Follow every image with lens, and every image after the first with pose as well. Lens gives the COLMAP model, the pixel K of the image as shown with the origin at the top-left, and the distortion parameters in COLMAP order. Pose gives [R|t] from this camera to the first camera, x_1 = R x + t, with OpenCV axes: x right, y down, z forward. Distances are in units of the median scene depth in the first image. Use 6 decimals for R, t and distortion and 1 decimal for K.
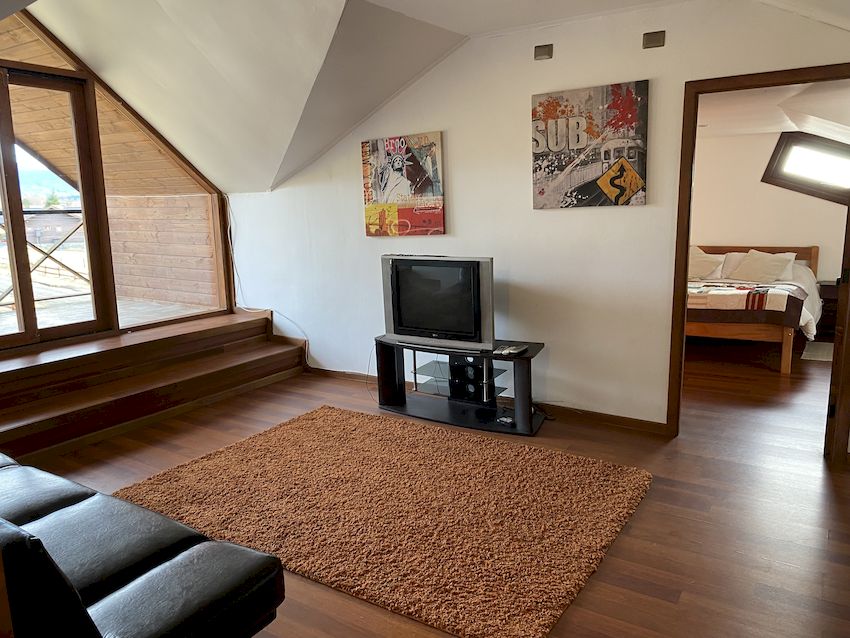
lens RADIAL K [[642.1, 0, 423.9], [0, 642.1, 305.7], [0, 0, 1]] dist [0.040363, -0.034448]
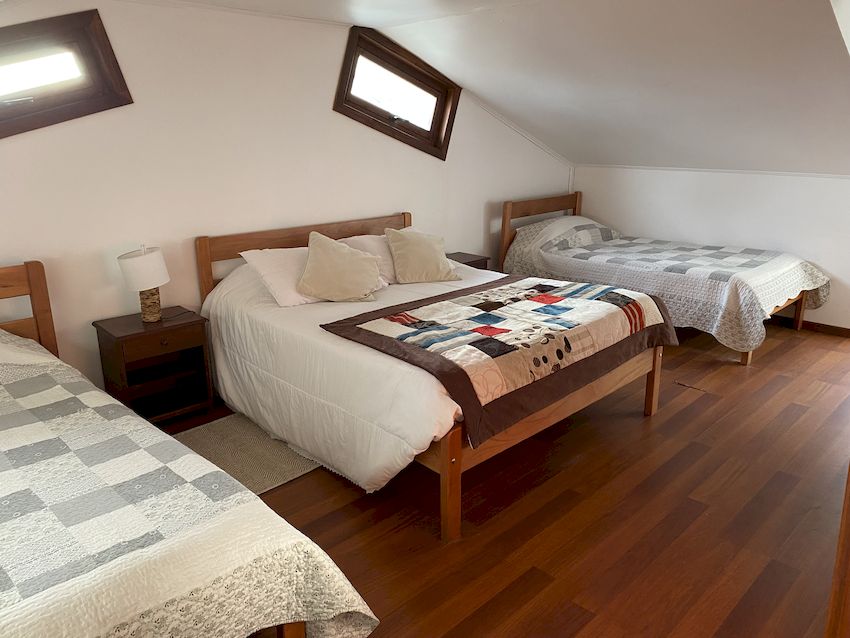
lens RADIAL K [[638.5, 0, 439.4], [0, 638.5, 319.9], [0, 0, 1]] dist [0.070308, -0.113809]
pose [[0.215602, -0.253737, 0.942939, -0.055101], [0.162528, 0.961505, 0.221571, -0.132643], [-0.962861, 0.105483, 0.248541, 0.847826]]
